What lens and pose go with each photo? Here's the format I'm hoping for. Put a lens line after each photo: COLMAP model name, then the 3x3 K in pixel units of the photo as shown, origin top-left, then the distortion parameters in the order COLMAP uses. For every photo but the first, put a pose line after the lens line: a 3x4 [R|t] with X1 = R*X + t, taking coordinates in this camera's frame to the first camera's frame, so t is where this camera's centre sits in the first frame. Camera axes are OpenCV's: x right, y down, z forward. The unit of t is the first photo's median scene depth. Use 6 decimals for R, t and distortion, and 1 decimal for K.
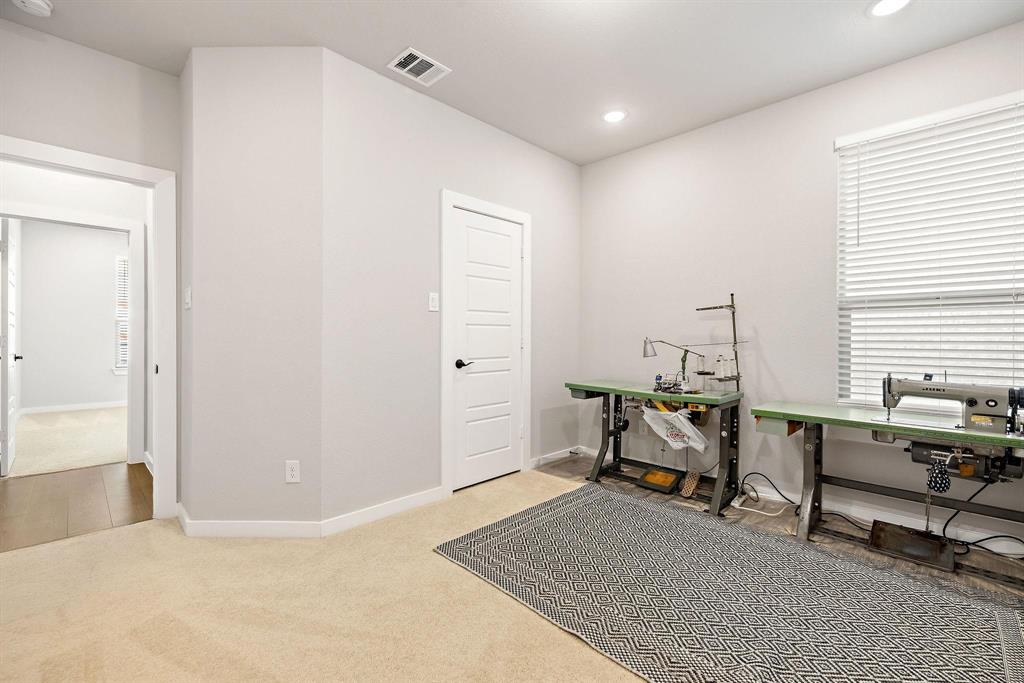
lens RADIAL K [[439.1, 0, 505.0], [0, 439.1, 337.9], [0, 0, 1]] dist [0.001535, -0.000237]
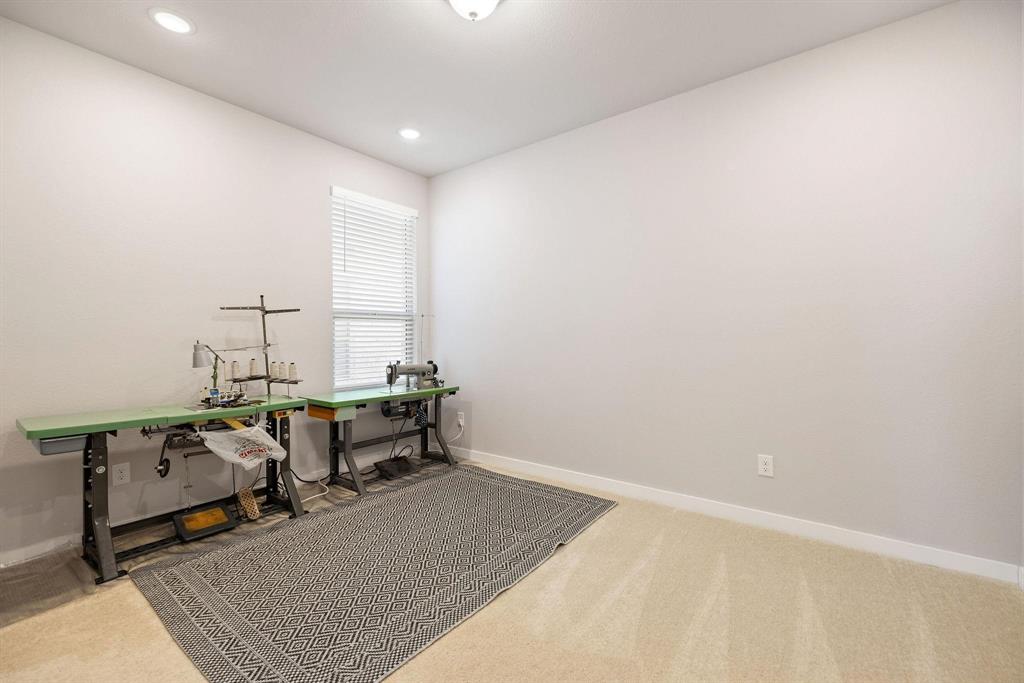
lens RADIAL K [[439.1, 0, 504.1], [0, 439.1, 339.9], [0, 0, 1]] dist [0.001535, -0.000237]
pose [[-0.136084, -0.009073, 0.990656, -0.548484], [0.007955, 0.999916, 0.010250, -0.007860], [-0.990665, 0.009276, -0.136000, 0.626022]]
